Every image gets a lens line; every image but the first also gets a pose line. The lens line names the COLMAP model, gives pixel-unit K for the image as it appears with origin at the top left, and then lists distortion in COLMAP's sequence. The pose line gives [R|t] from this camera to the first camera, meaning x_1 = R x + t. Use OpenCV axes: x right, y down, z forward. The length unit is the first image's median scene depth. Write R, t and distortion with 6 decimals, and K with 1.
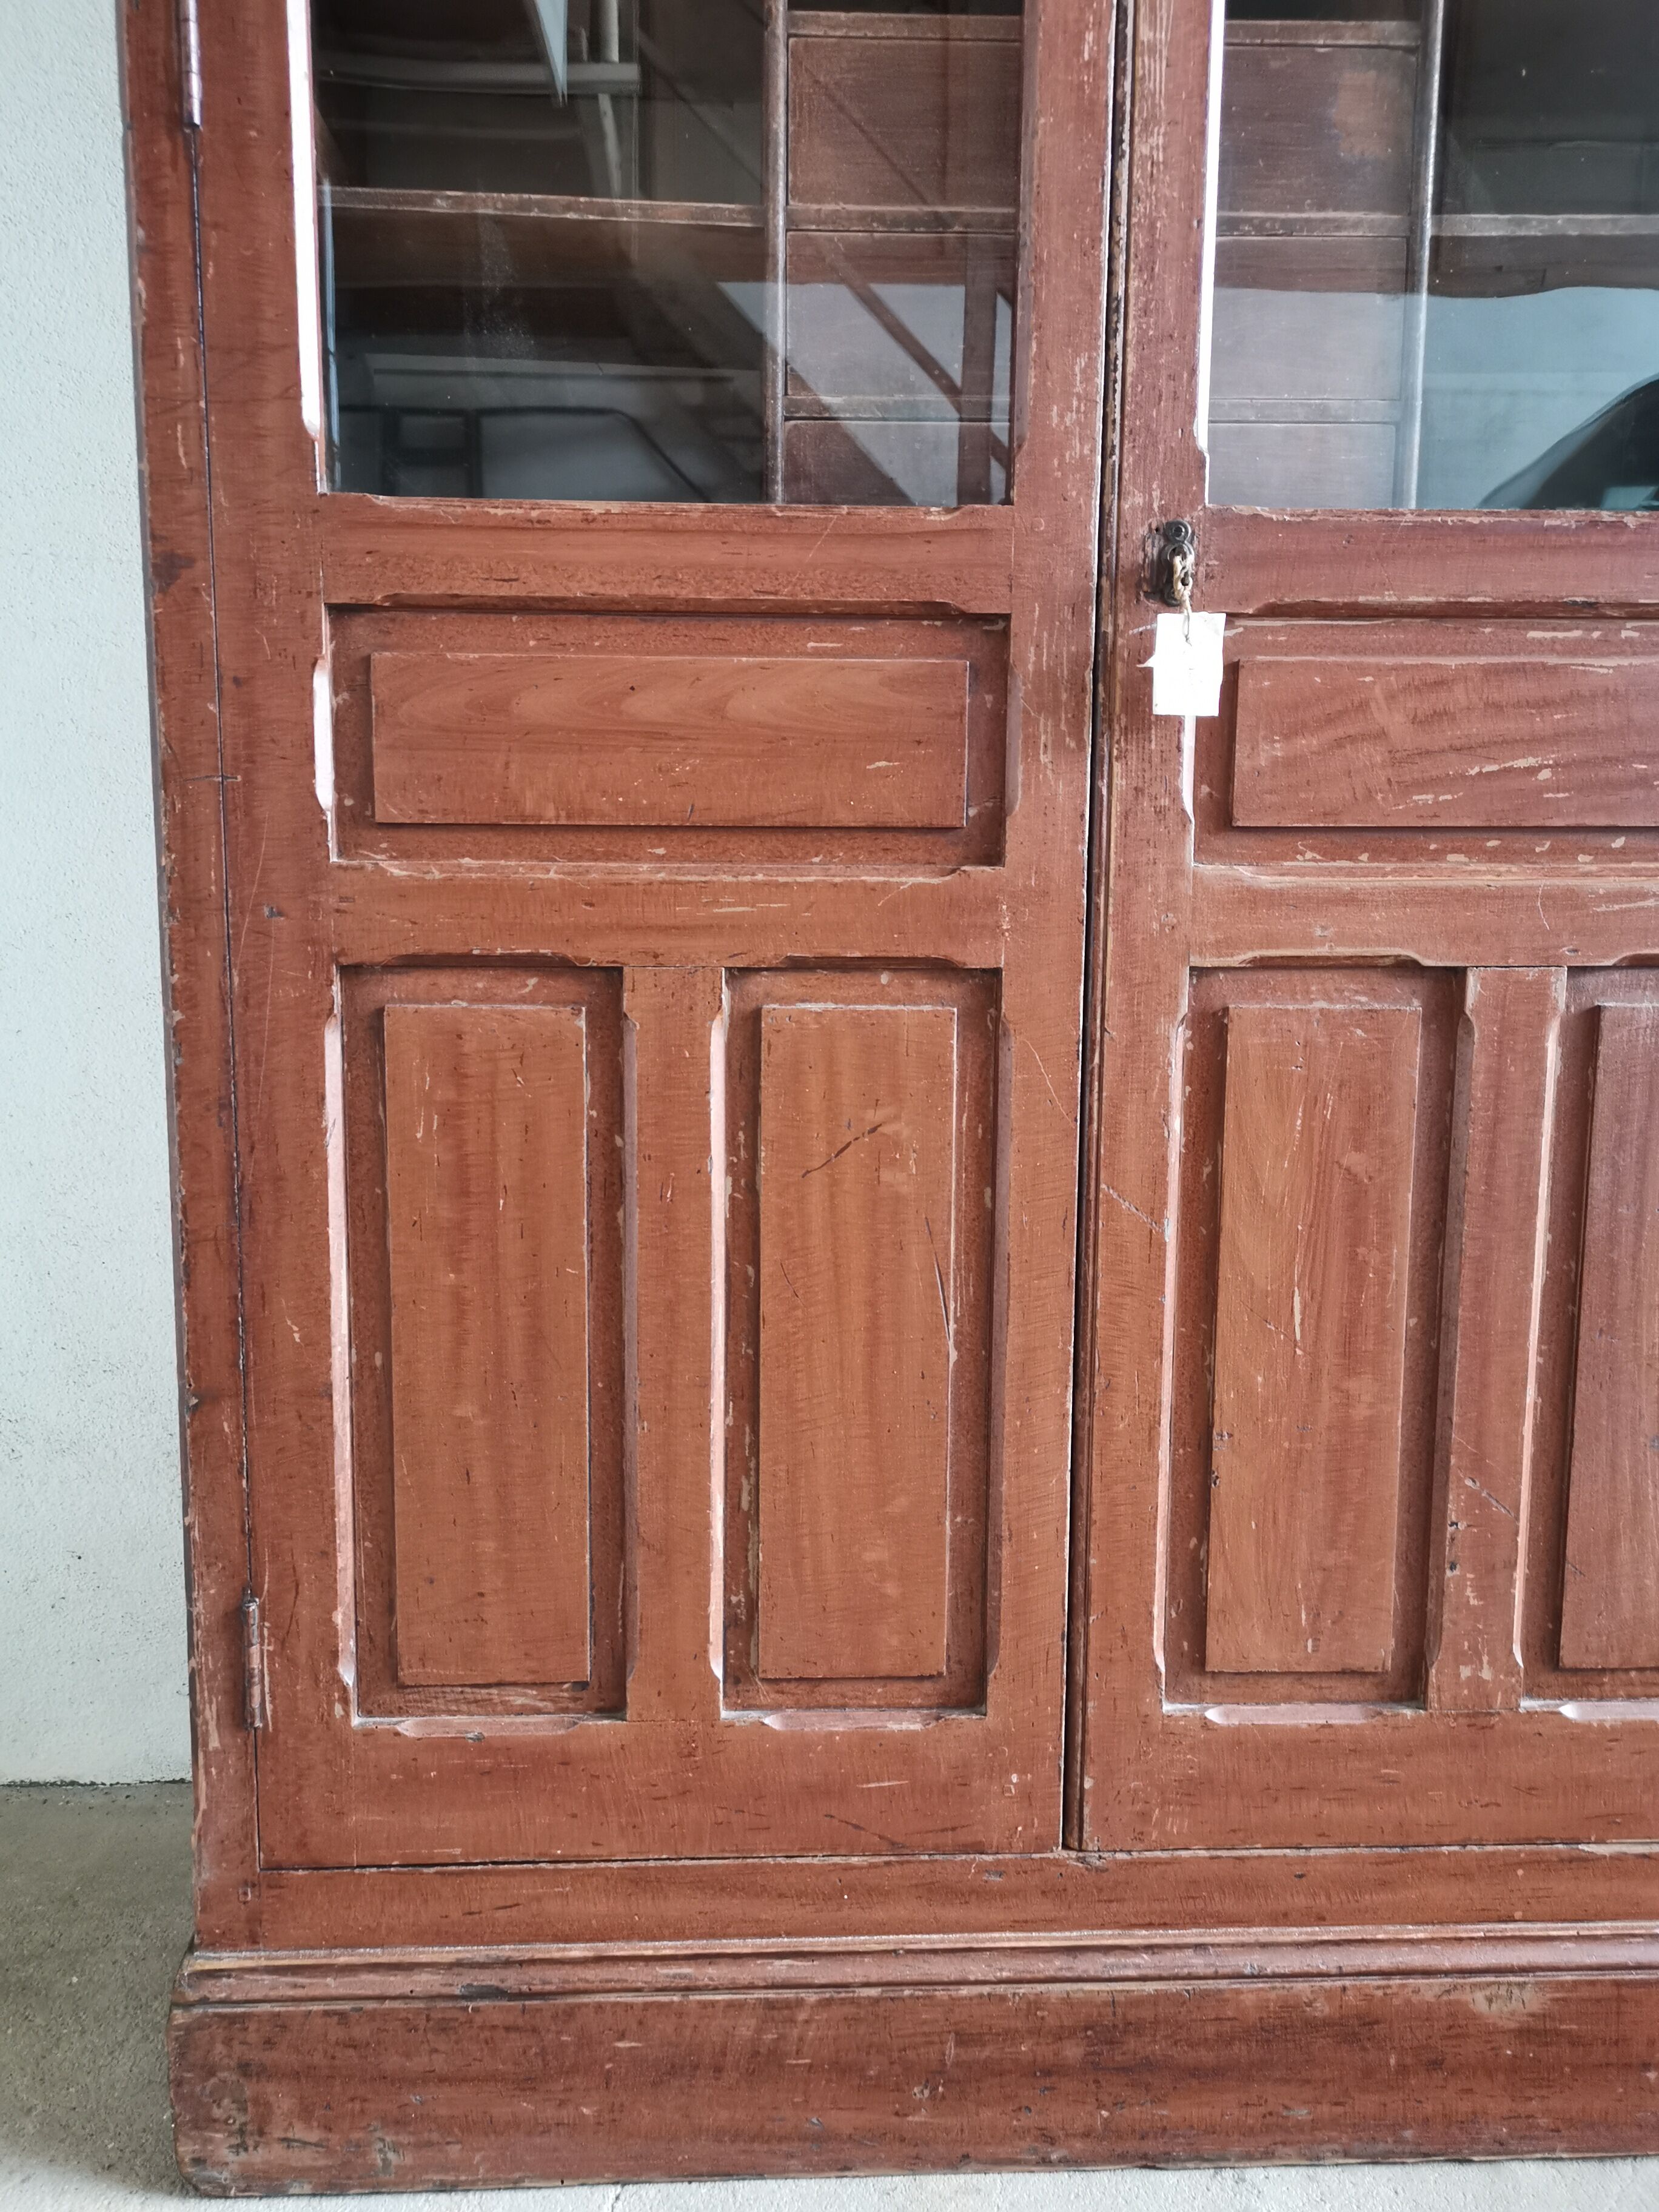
lens RADIAL K [[1712.7, 0, 826.9], [0, 1712.7, 1099.6], [0, 0, 1]] dist [0.055994, -0.058051]
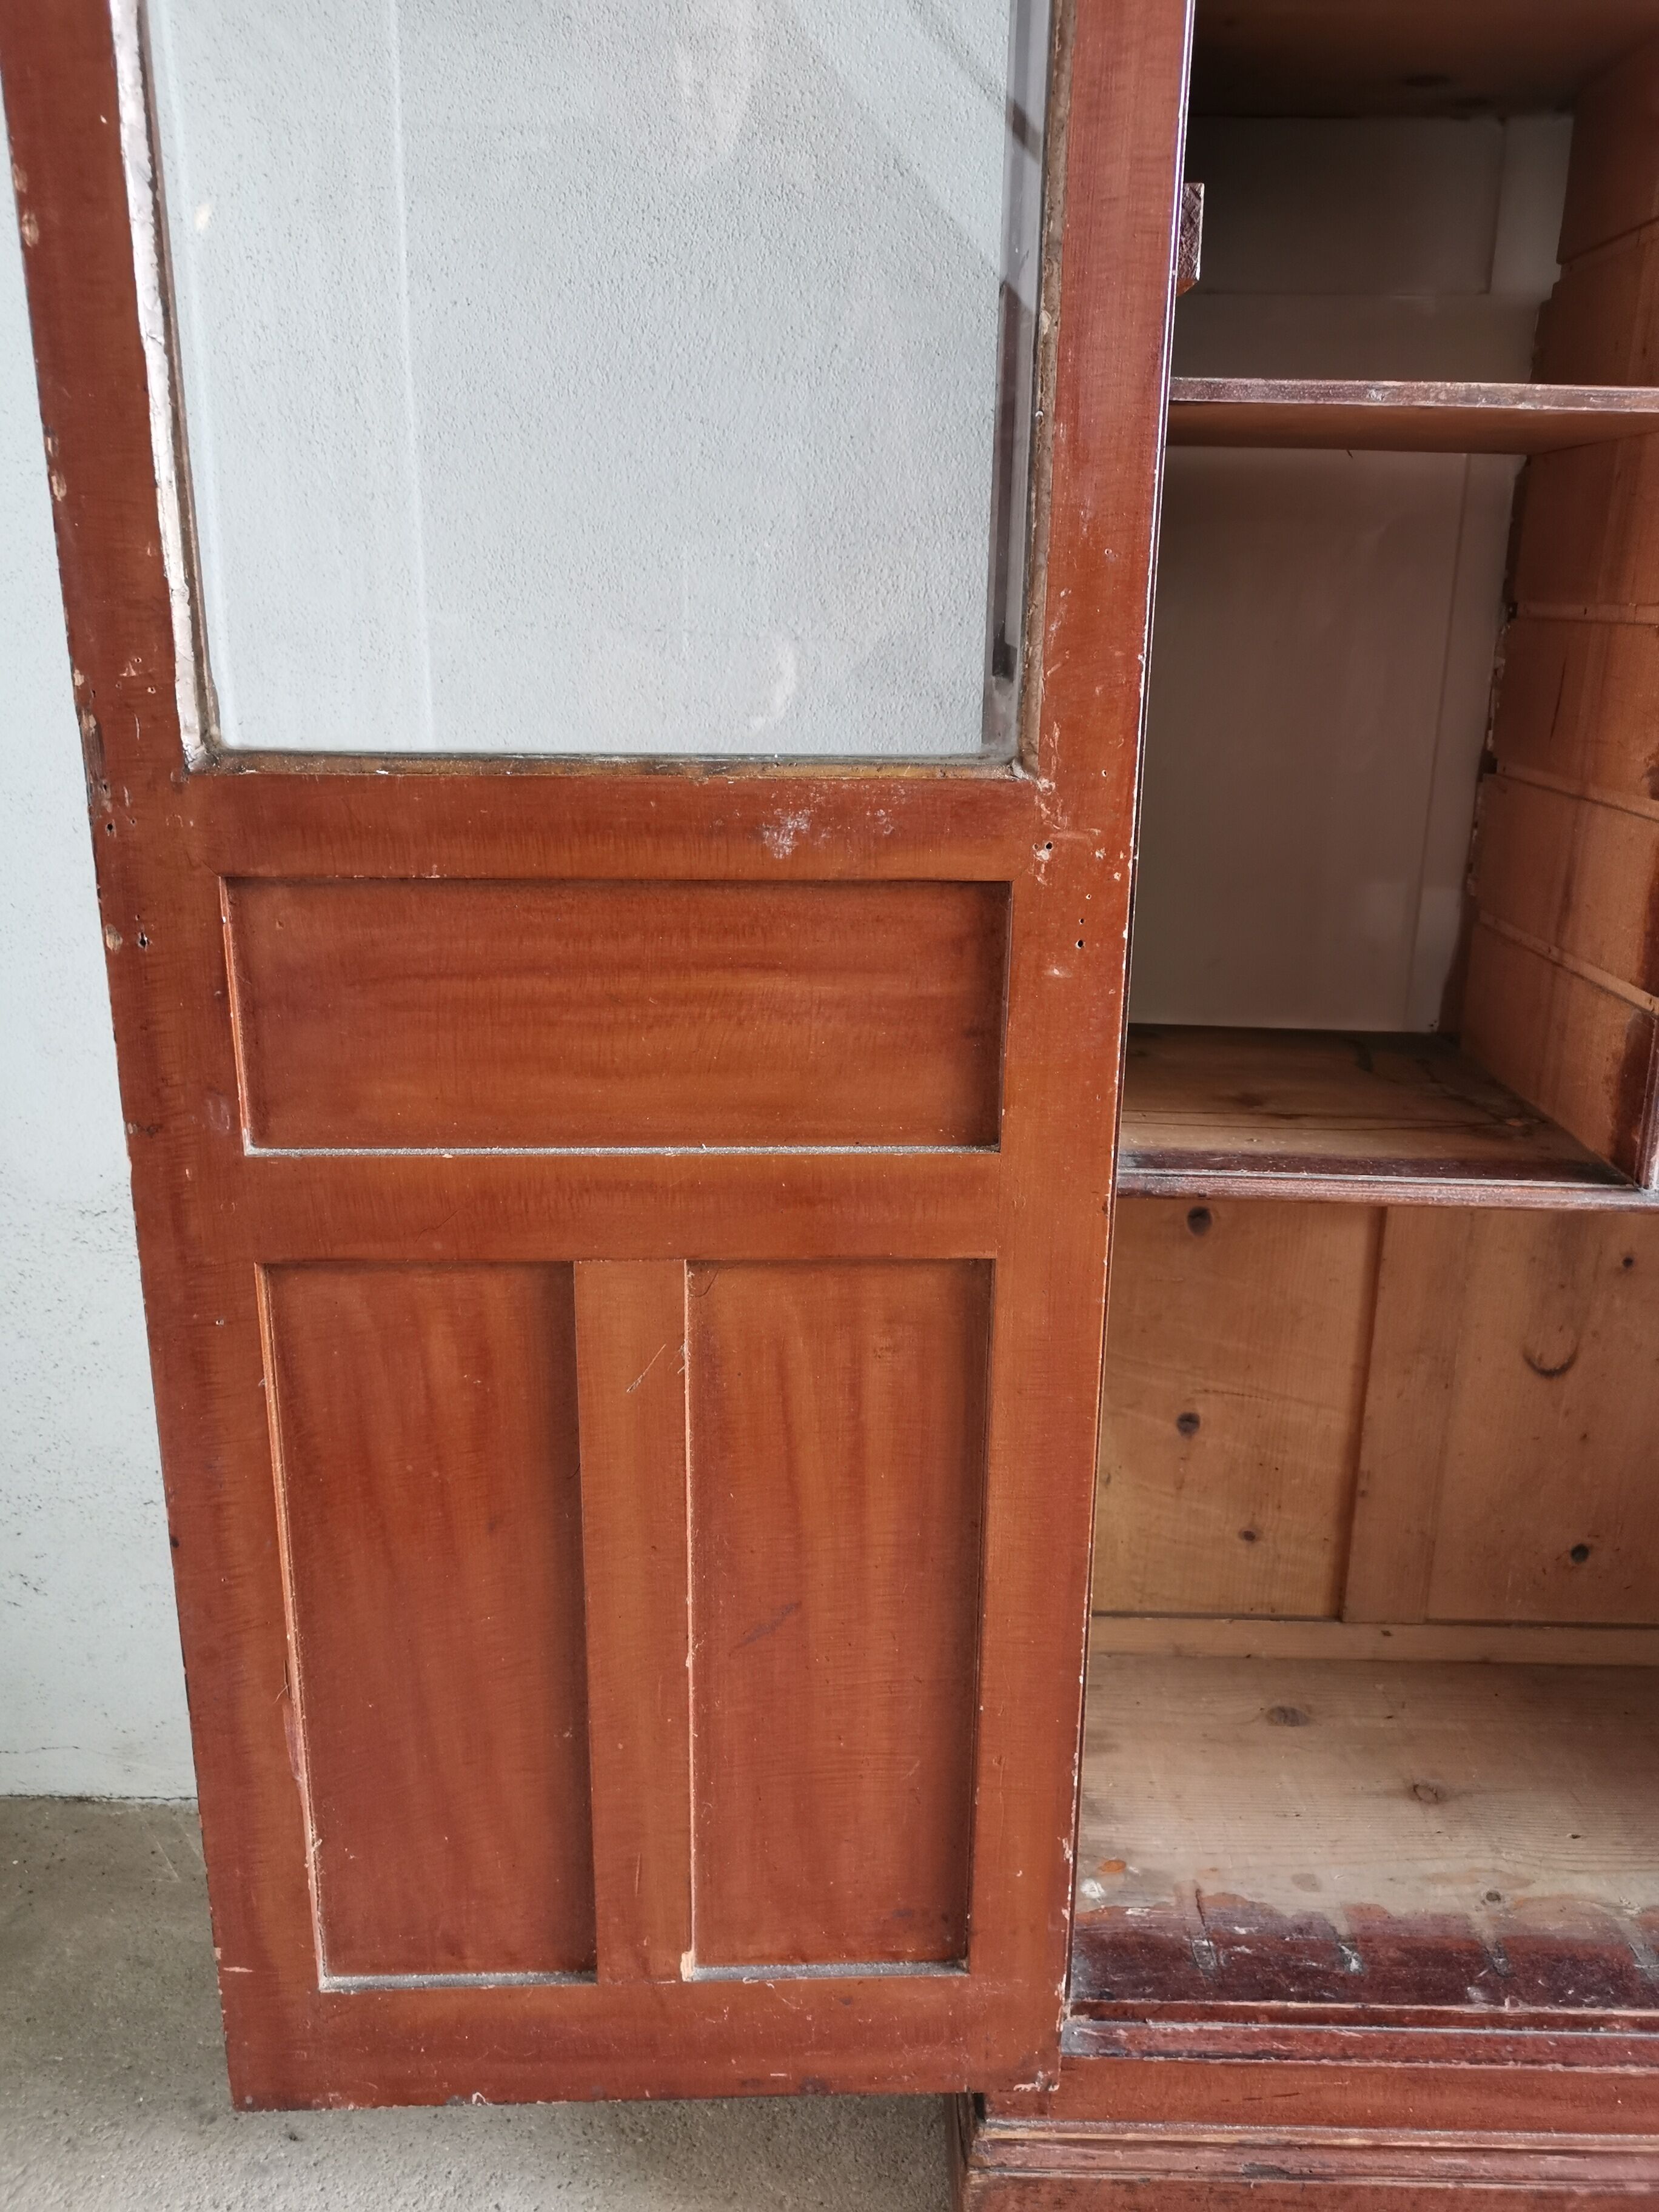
lens RADIAL K [[1712.7, 0, 831.9], [0, 1712.7, 1102.6], [0, 0, 1]] dist [0.055994, -0.058051]
pose [[0.998267, 0.020714, -0.055086, -0.425726], [-0.011699, 0.987178, 0.159195, -0.289122], [0.057677, -0.158274, 0.985709, 0.061199]]
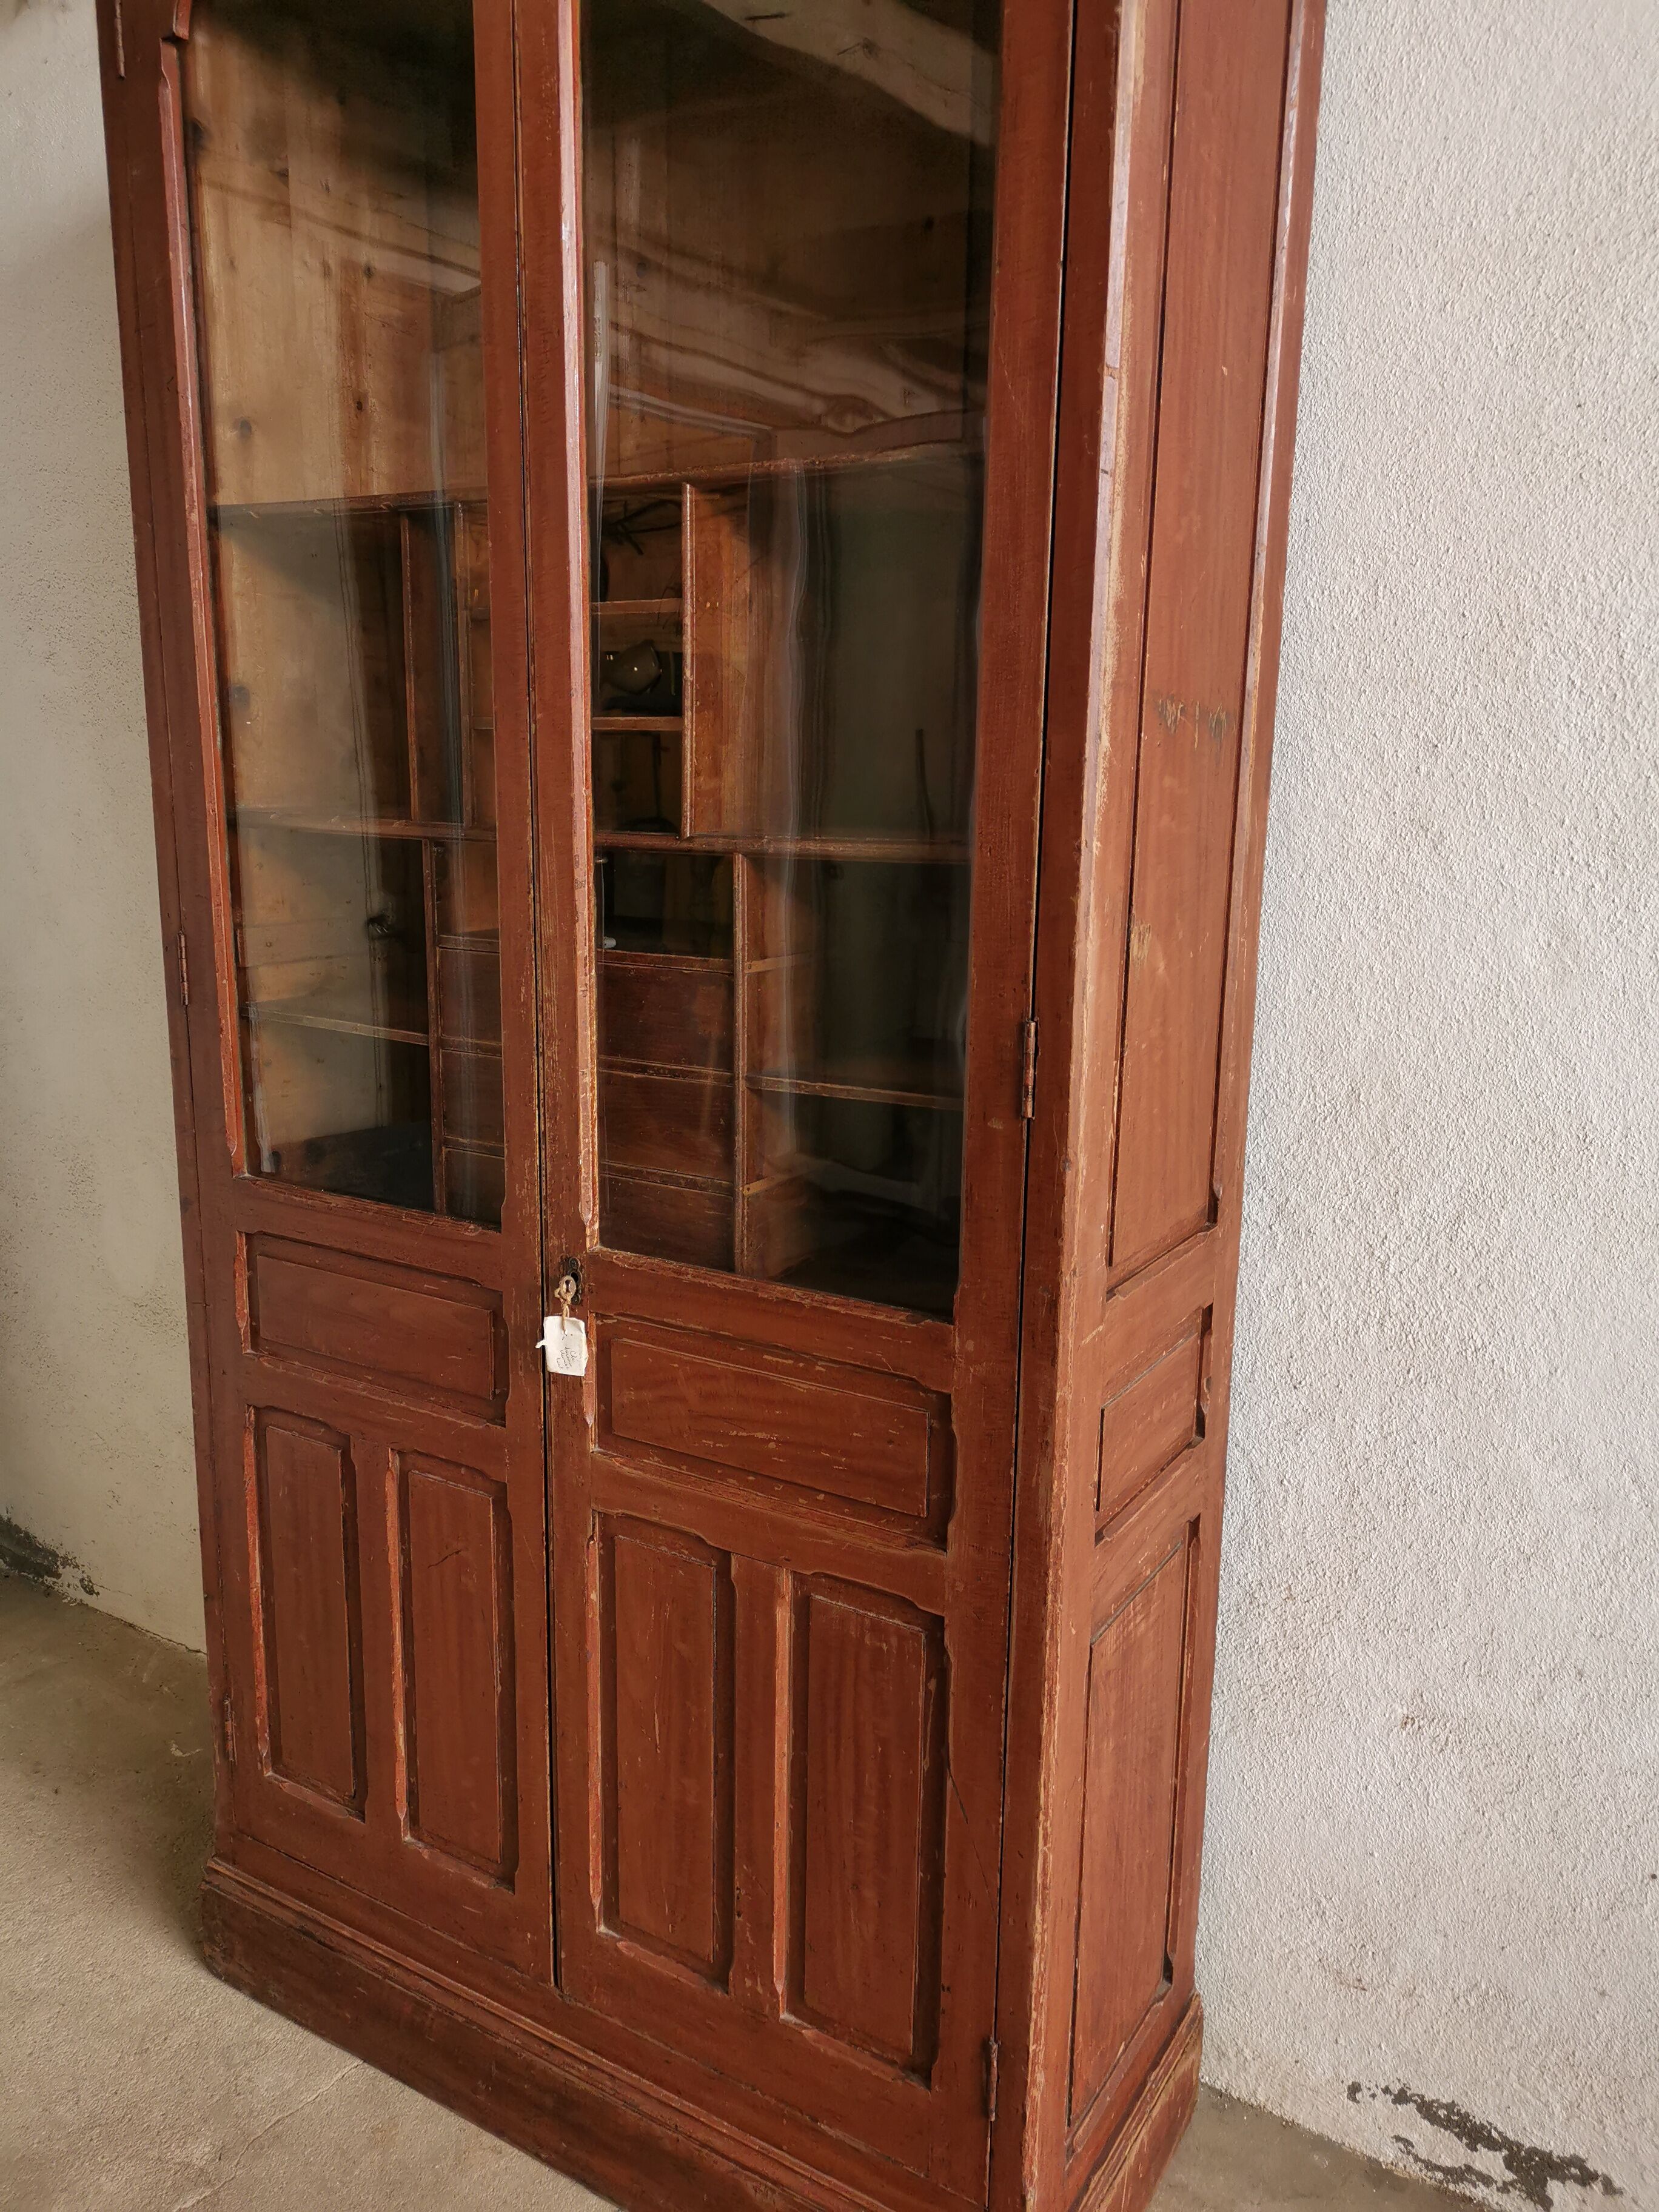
lens RADIAL K [[1712.7, 0, 798.5], [0, 1712.7, 1100.5], [0, 0, 1]] dist [0.055994, -0.058051]
pose [[0.819548, 0.117583, -0.560817, 1.230627], [-0.079344, 0.992578, 0.092158, -0.622938], [0.567491, -0.031030, 0.822795, -0.232561]]
